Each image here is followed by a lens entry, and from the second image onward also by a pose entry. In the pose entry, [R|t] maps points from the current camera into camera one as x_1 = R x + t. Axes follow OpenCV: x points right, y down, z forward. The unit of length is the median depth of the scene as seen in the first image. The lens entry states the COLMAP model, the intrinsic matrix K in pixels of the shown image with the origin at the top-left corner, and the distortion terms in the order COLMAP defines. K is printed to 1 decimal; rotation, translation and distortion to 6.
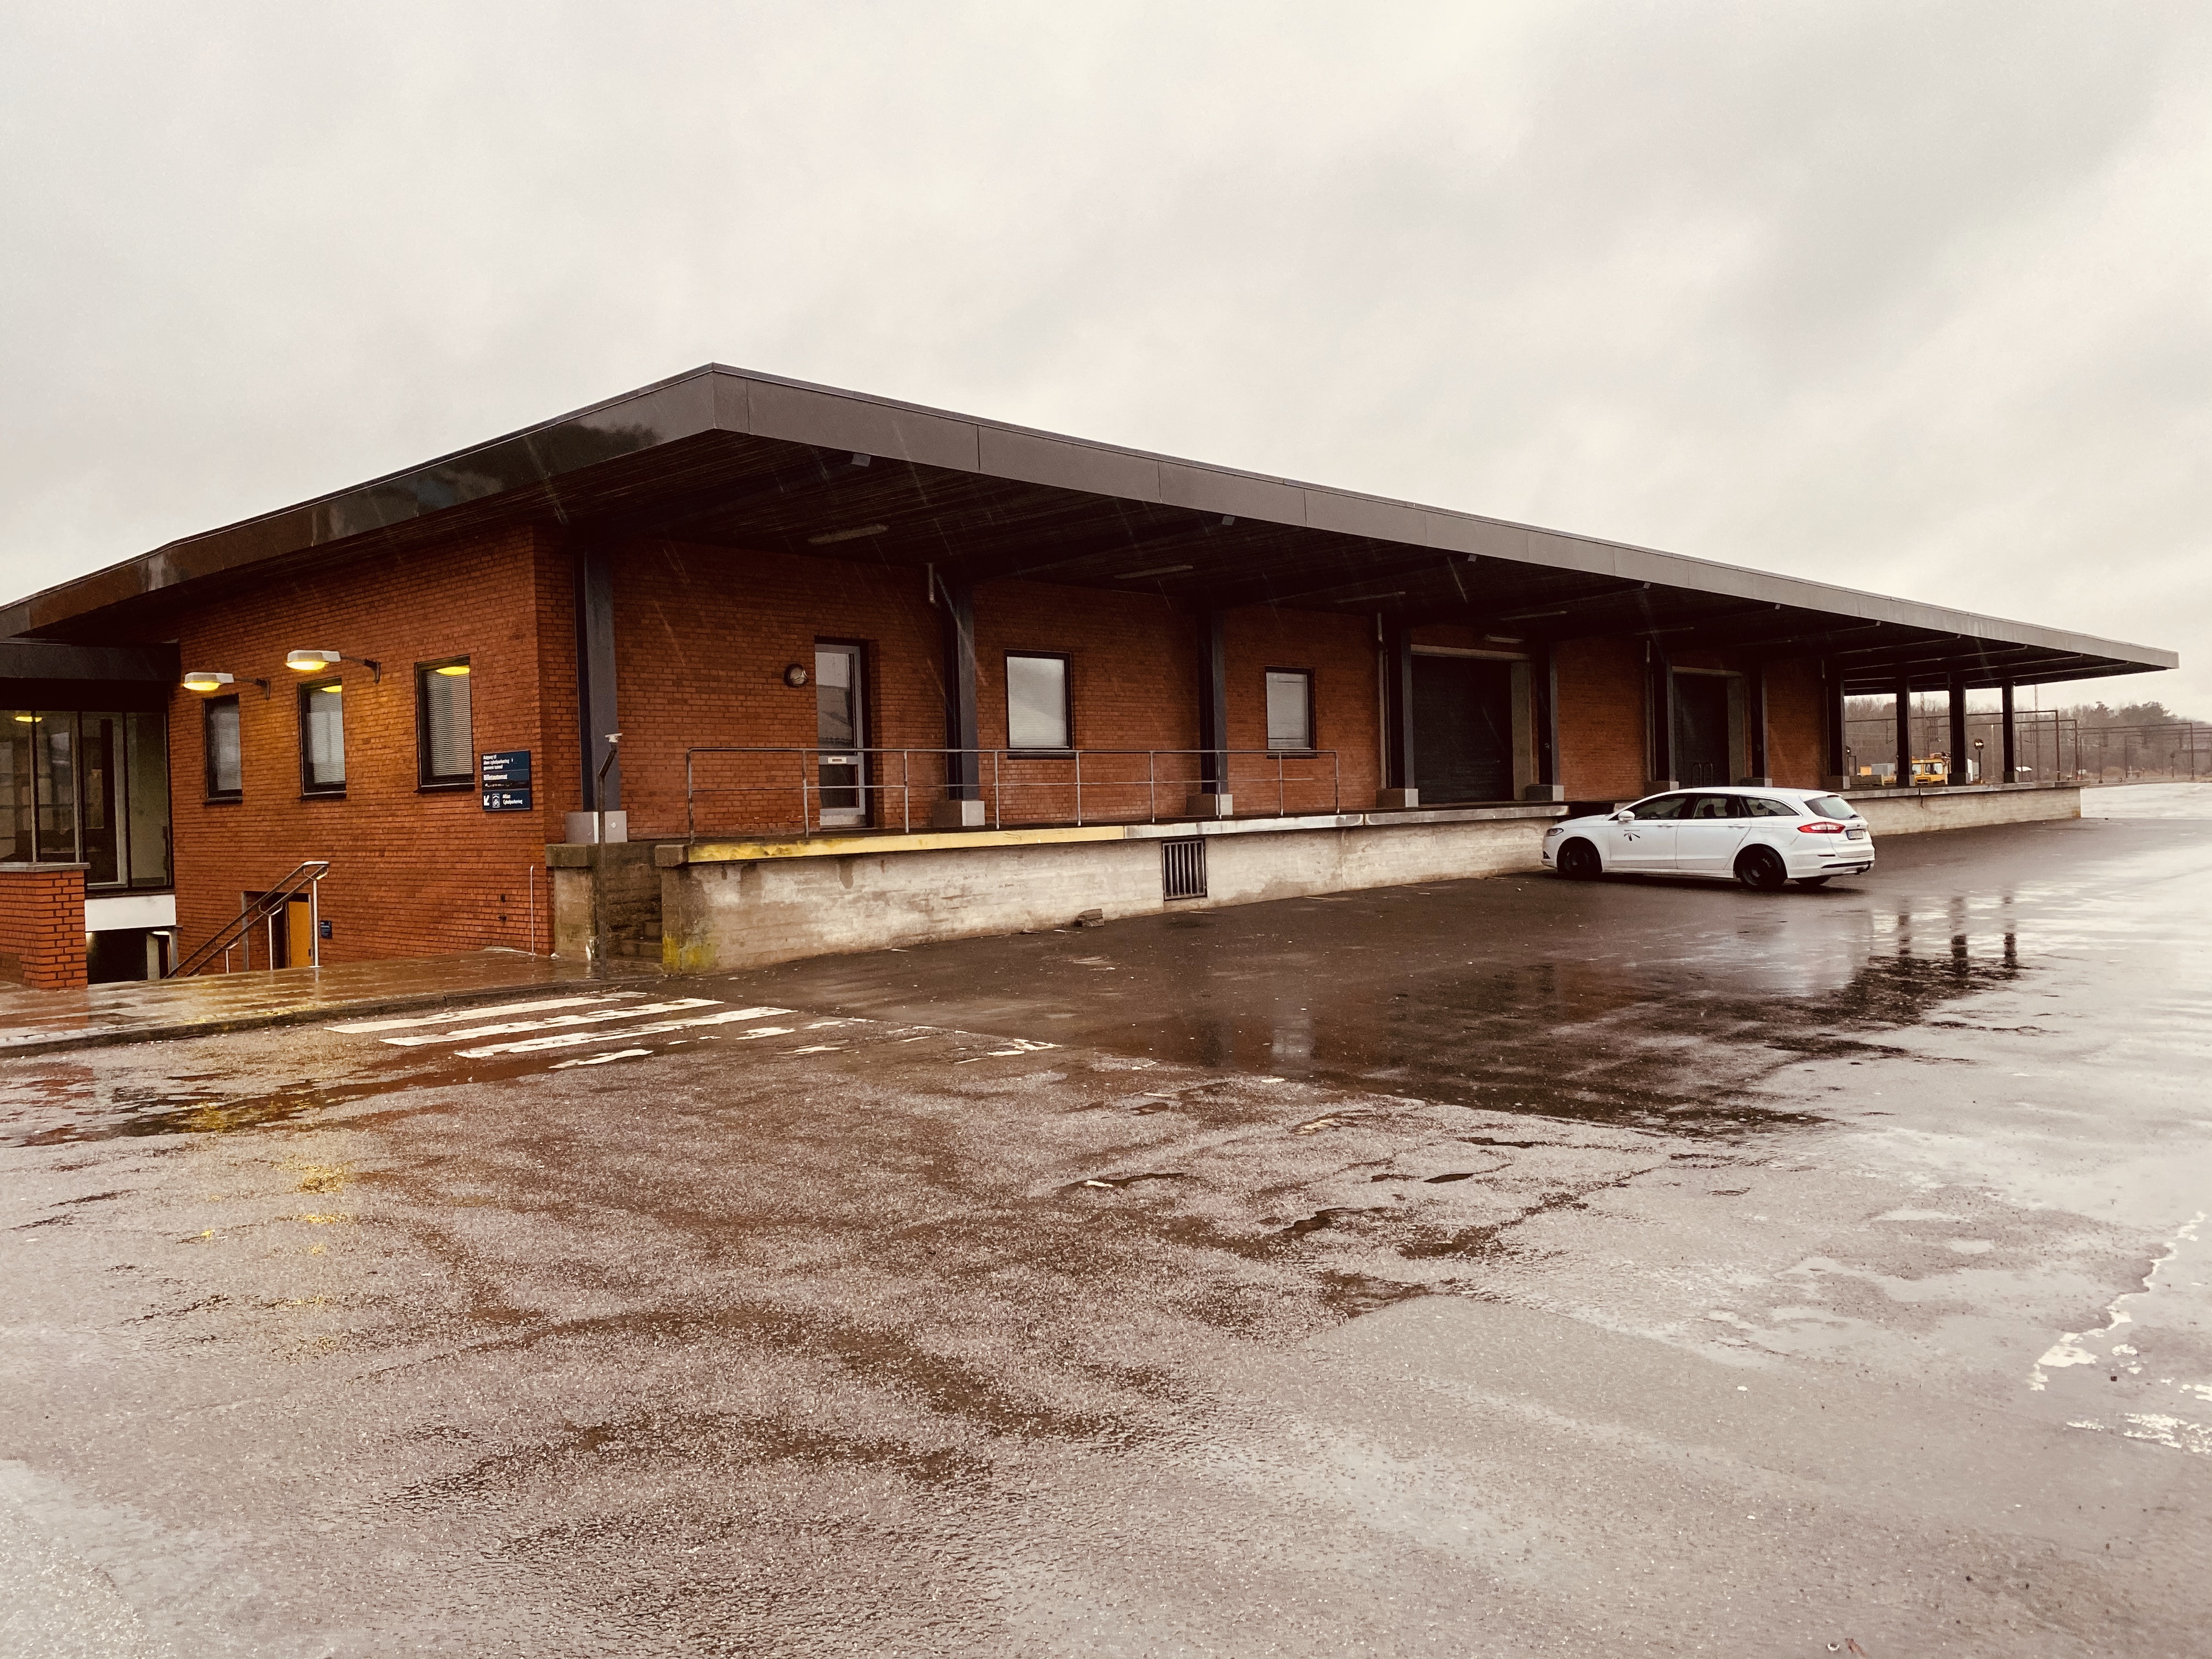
lens RADIAL K [[1680.7, 0, 1100.8], [0, 1680.7, 813.3], [0, 0, 1]] dist [0.011856, -0.013052]
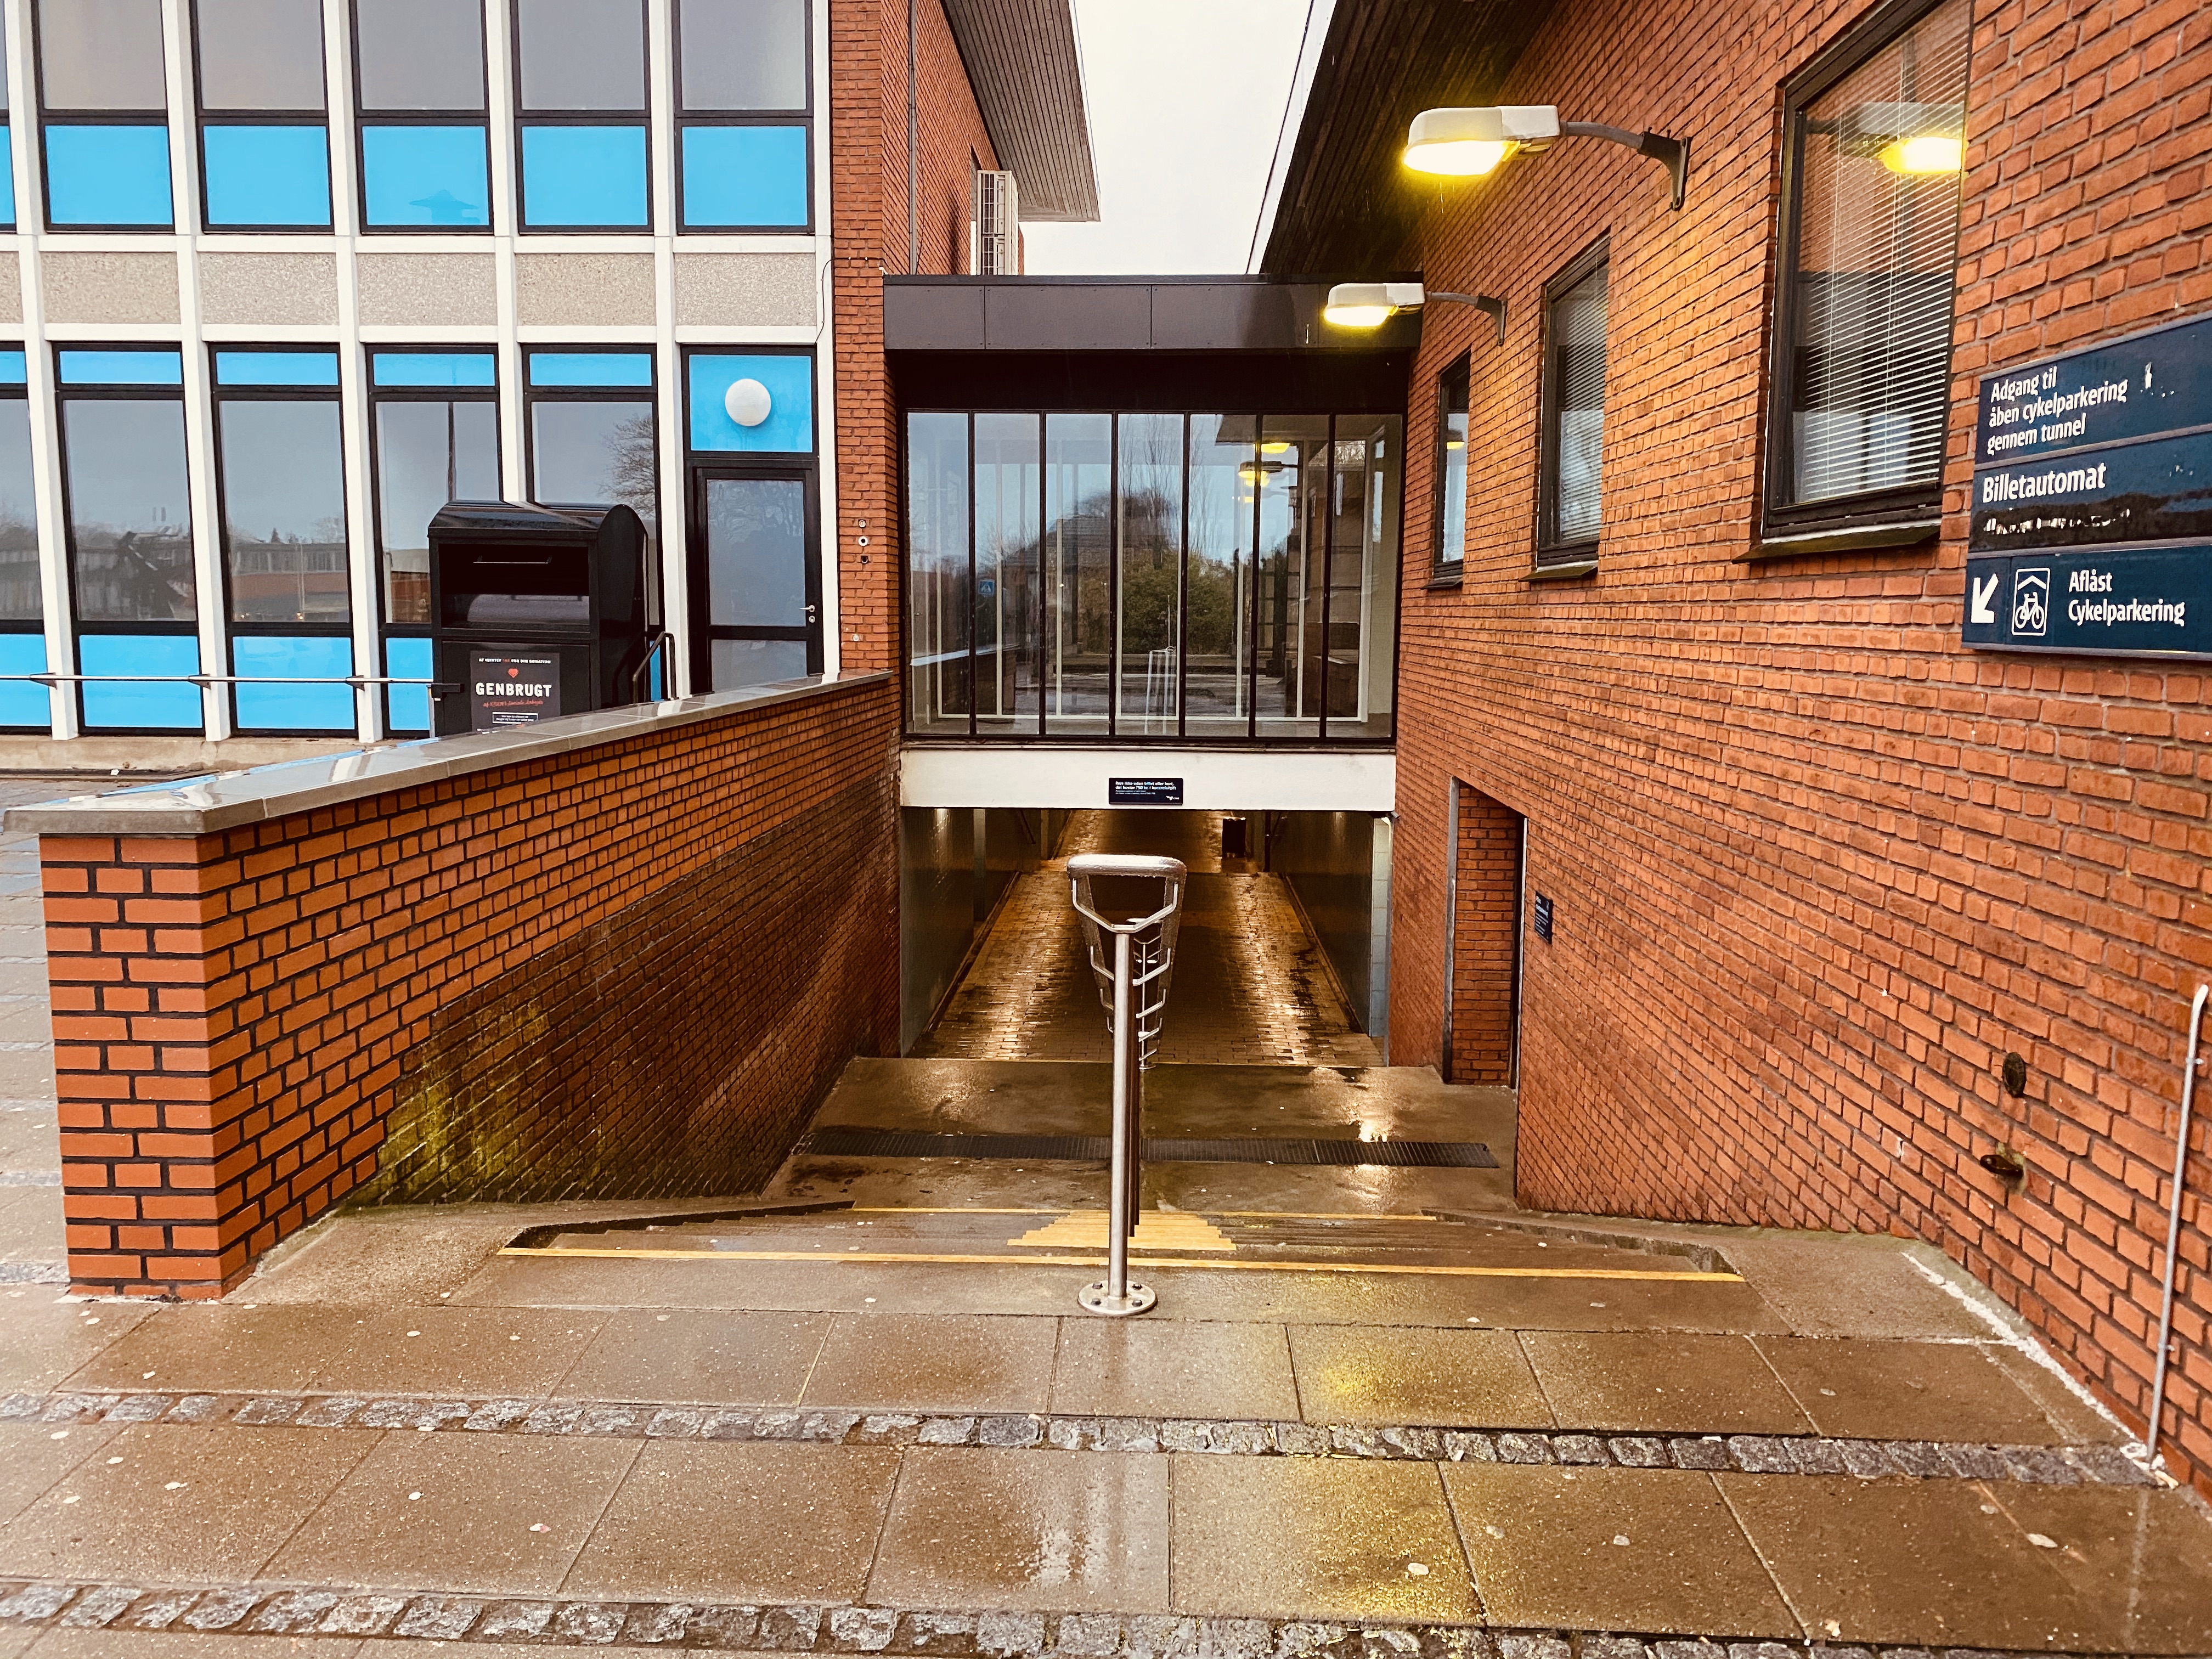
lens RADIAL K [[1680.7, 0, 1105.7], [0, 1680.7, 822.4], [0, 0, 1]] dist [0.011856, -0.013052]
pose [[0.651174, 0.127918, -0.748071, -0.272326], [-0.032677, 0.989505, 0.140758, -0.005970], [0.758225, -0.067213, 0.648519, 0.769783]]
